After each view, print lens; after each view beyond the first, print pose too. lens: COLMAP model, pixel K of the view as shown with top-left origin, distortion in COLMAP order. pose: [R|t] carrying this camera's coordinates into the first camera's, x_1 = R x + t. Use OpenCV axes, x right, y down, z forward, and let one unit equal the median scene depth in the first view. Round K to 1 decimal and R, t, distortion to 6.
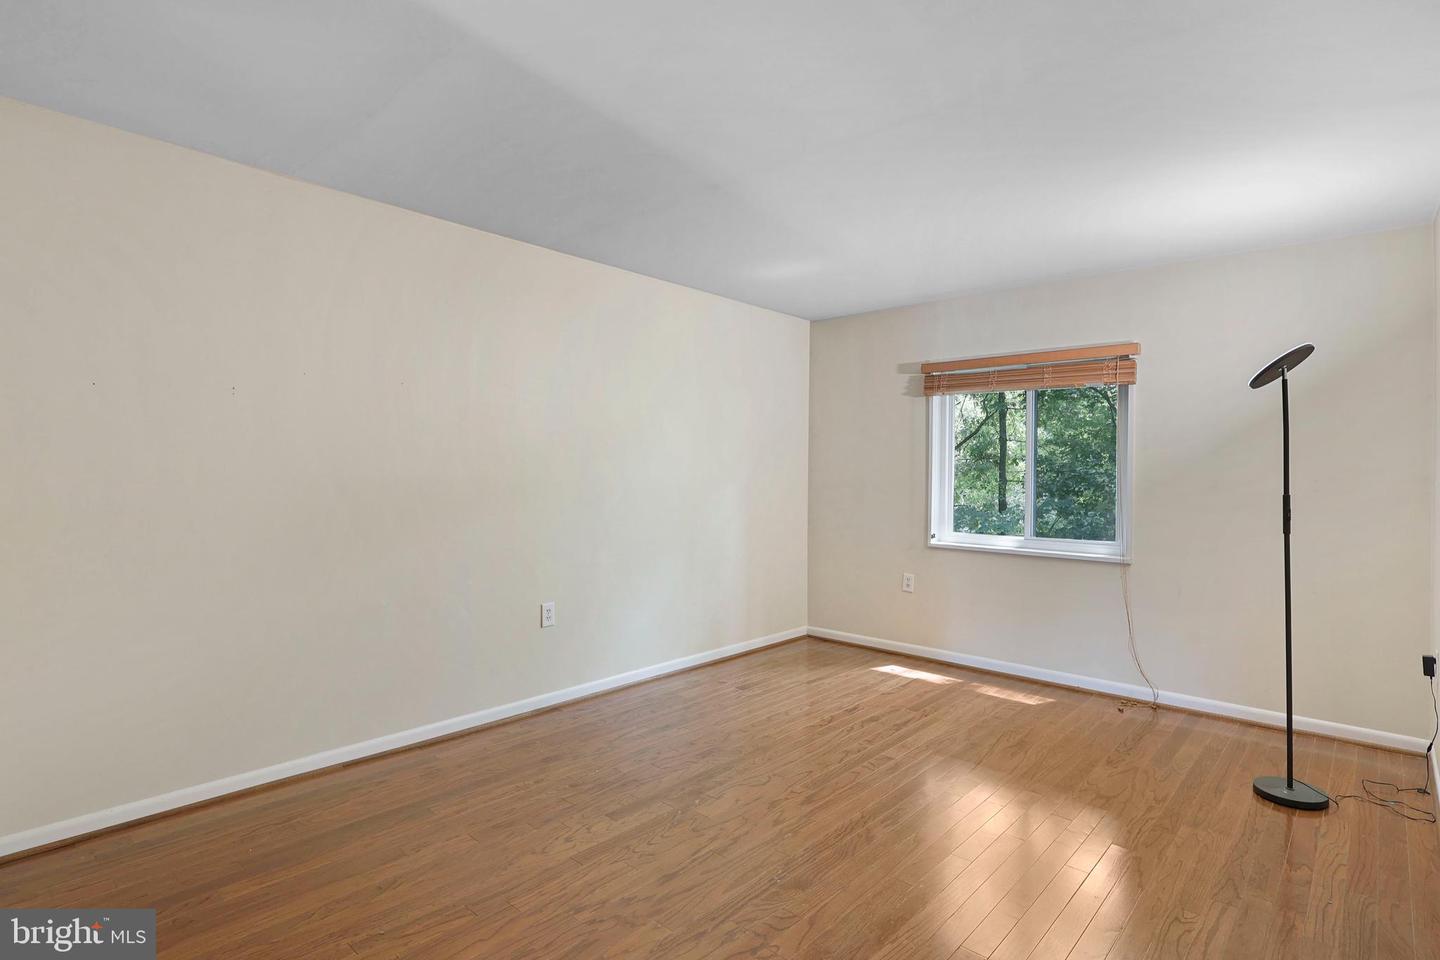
lens RADIAL K [[720.6, 0, 727.1], [0, 720.6, 472.4], [0, 0, 1]] dist [0.001818, 0.001060]
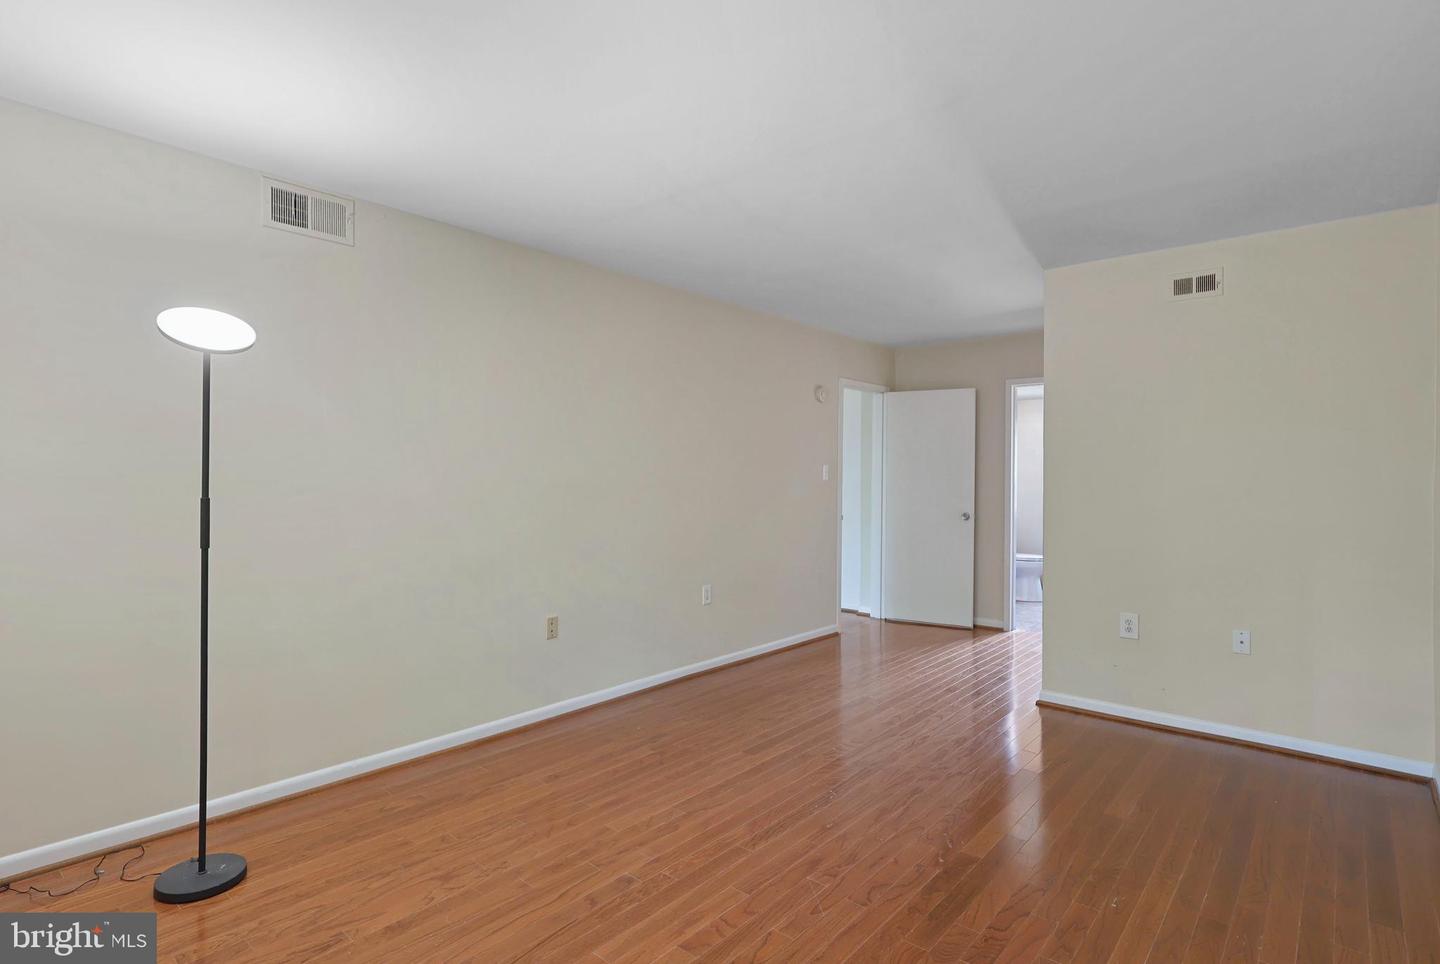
lens RADIAL K [[720.6, 0, 727.1], [0, 720.6, 474.4], [0, 0, 1]] dist [0.001818, 0.001060]
pose [[-0.999416, -0.014113, -0.031123, 0.247443], [-0.014061, 0.999899, -0.001868, -0.000225], [0.031146, -0.001429, -0.999514, 1.849365]]
